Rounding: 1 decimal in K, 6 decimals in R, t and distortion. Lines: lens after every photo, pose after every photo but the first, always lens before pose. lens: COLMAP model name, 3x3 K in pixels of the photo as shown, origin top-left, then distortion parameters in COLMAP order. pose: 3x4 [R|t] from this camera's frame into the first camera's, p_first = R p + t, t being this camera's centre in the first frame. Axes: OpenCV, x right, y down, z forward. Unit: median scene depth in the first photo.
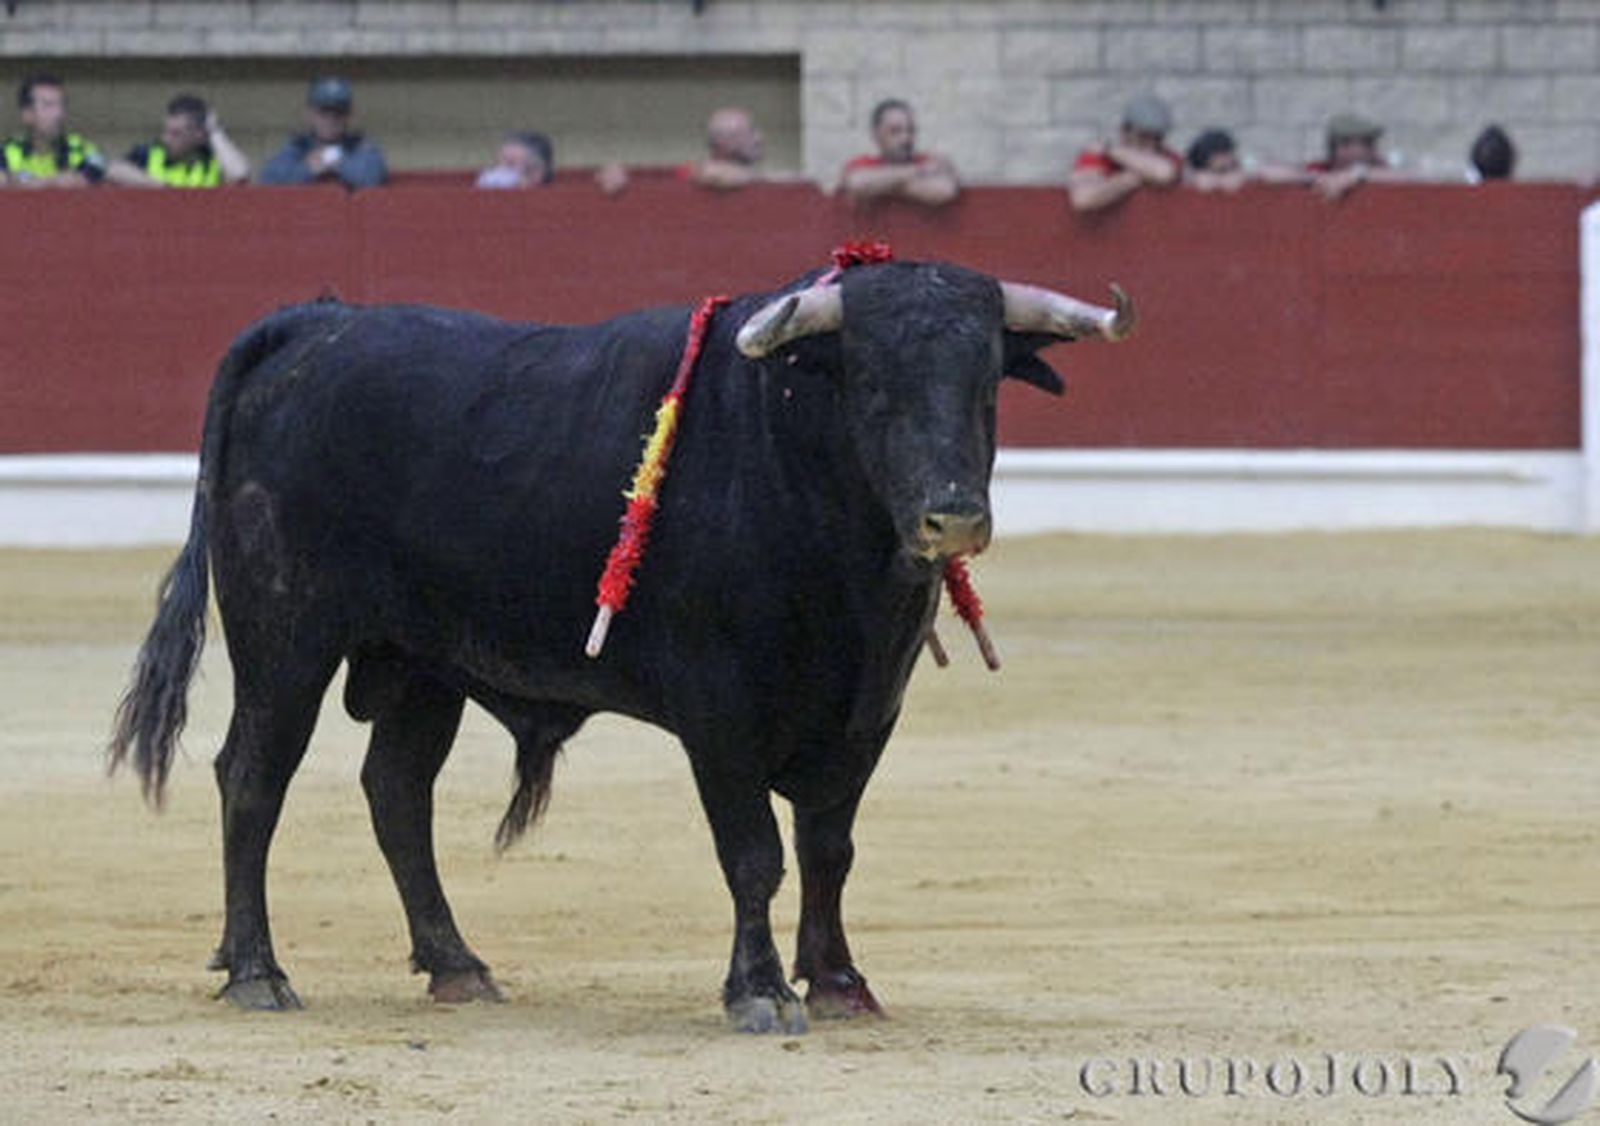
lens RADIAL K [[797.9, 0, 800.1], [0, 797.9, 553.2], [0, 0, 1]] dist [-0.001841, 0.000208]
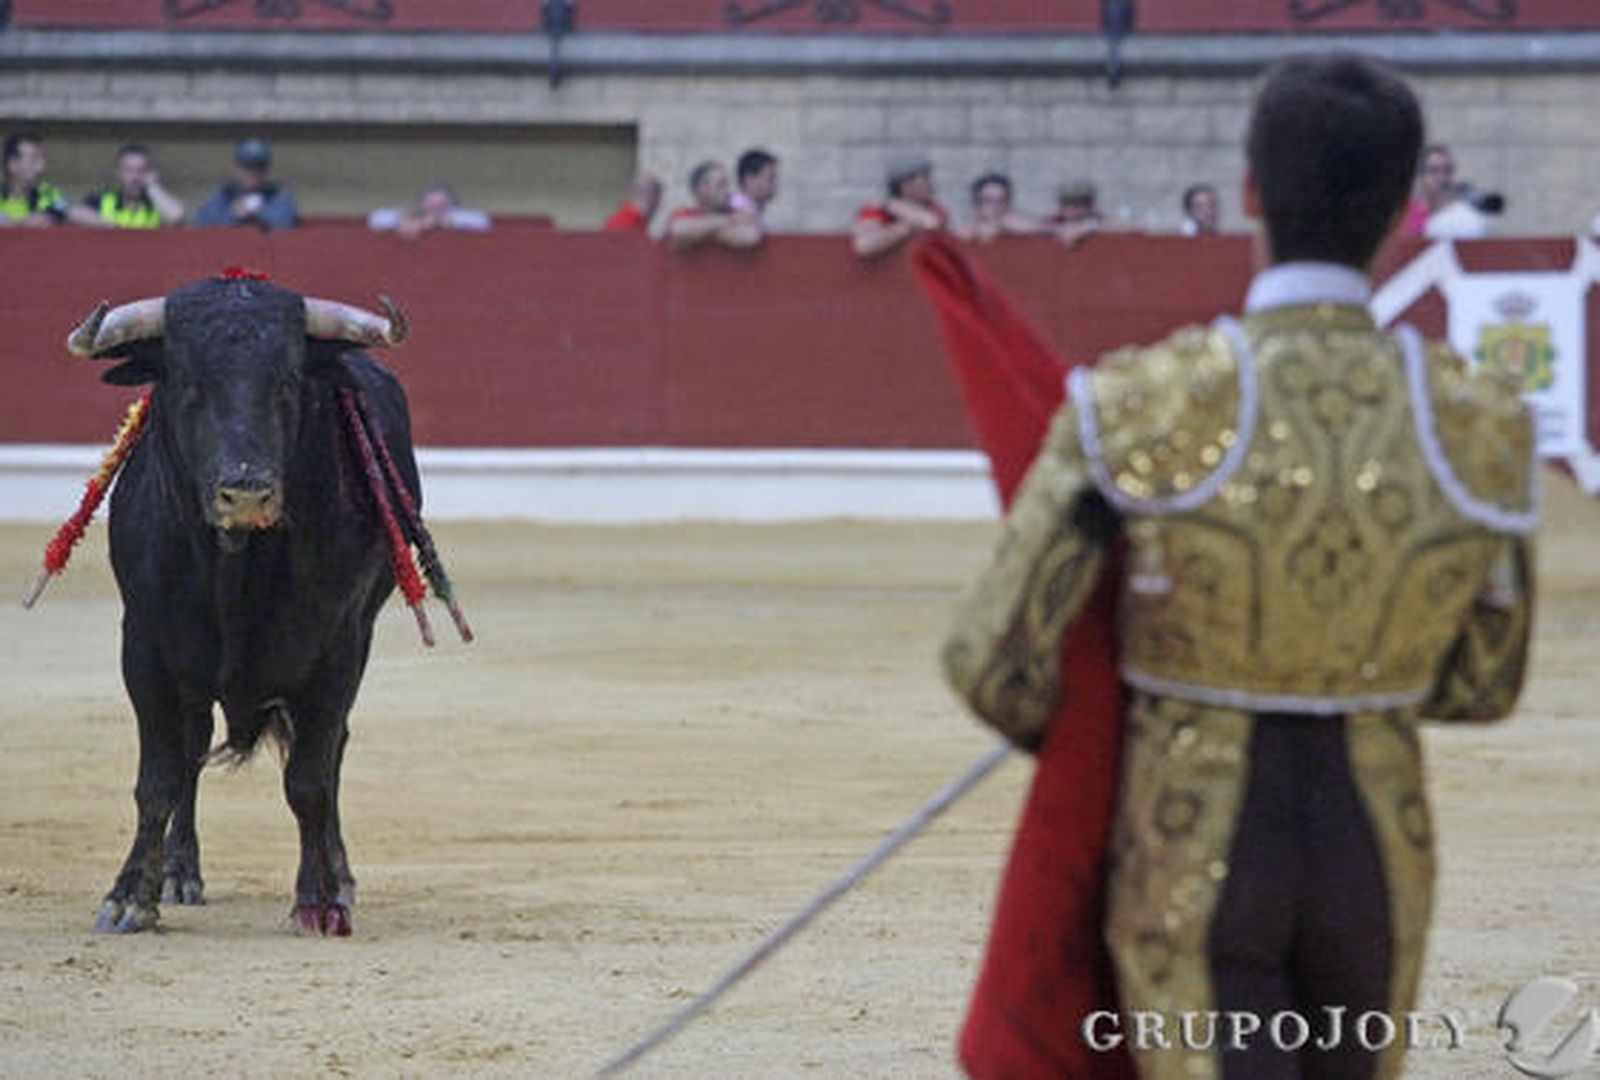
lens RADIAL K [[651.5, 0, 800.0], [0, 651.5, 540.0], [0, 0, 1]] dist [0.000929, -0.000071]
pose [[0.999949, 0.010089, -0.000762, 0.431575], [-0.010087, 0.999945, 0.002970, 0.006743], [0.000792, -0.002962, 0.999995, 0.007477]]
